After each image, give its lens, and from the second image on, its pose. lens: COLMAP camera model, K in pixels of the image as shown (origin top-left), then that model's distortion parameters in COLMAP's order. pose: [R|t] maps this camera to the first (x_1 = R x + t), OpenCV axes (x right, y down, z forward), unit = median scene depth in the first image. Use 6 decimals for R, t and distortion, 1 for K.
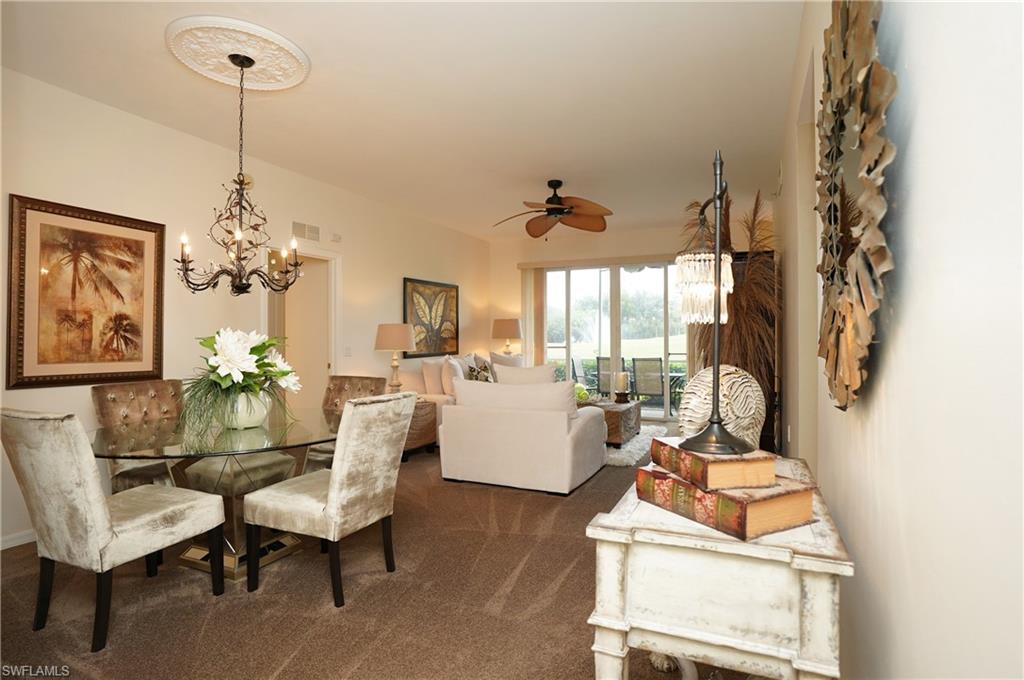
lens RADIAL K [[530.2, 0, 504.8], [0, 530.2, 333.0], [0, 0, 1]] dist [-0.000184, 0.001016]
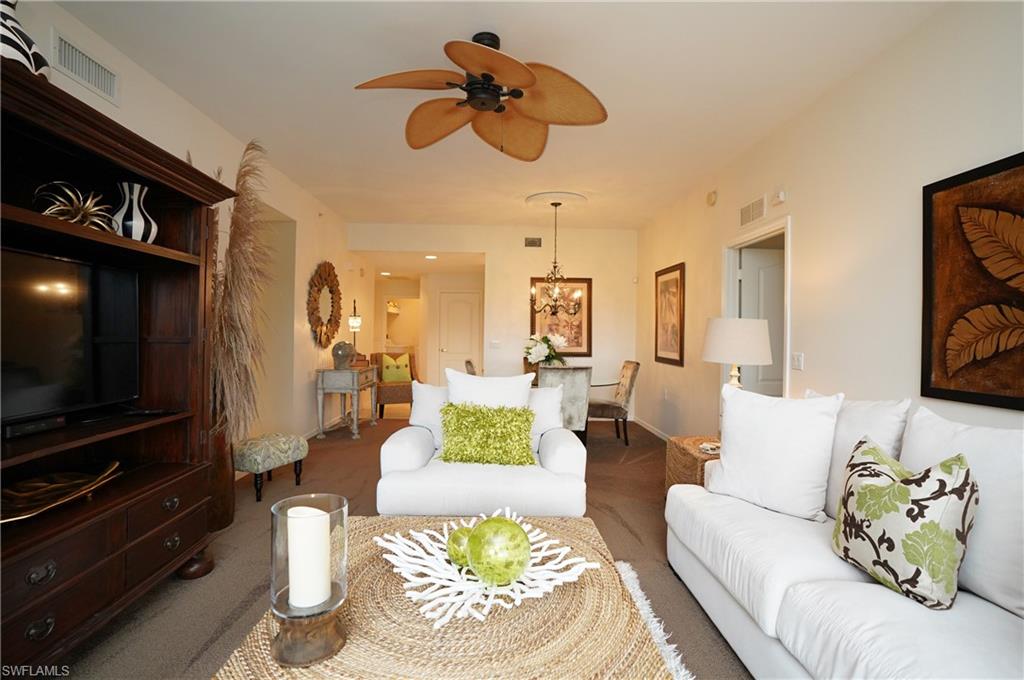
lens RADIAL K [[475.7, 0, 516.3], [0, 475.7, 336.5], [0, 0, 1]] dist [-0.069952, 0.027910]
pose [[-0.884411, -0.009016, -0.466622, 0.407497], [-0.008236, 0.999959, -0.003710, 0.013242], [0.466636, 0.000562, -0.884449, 2.072353]]
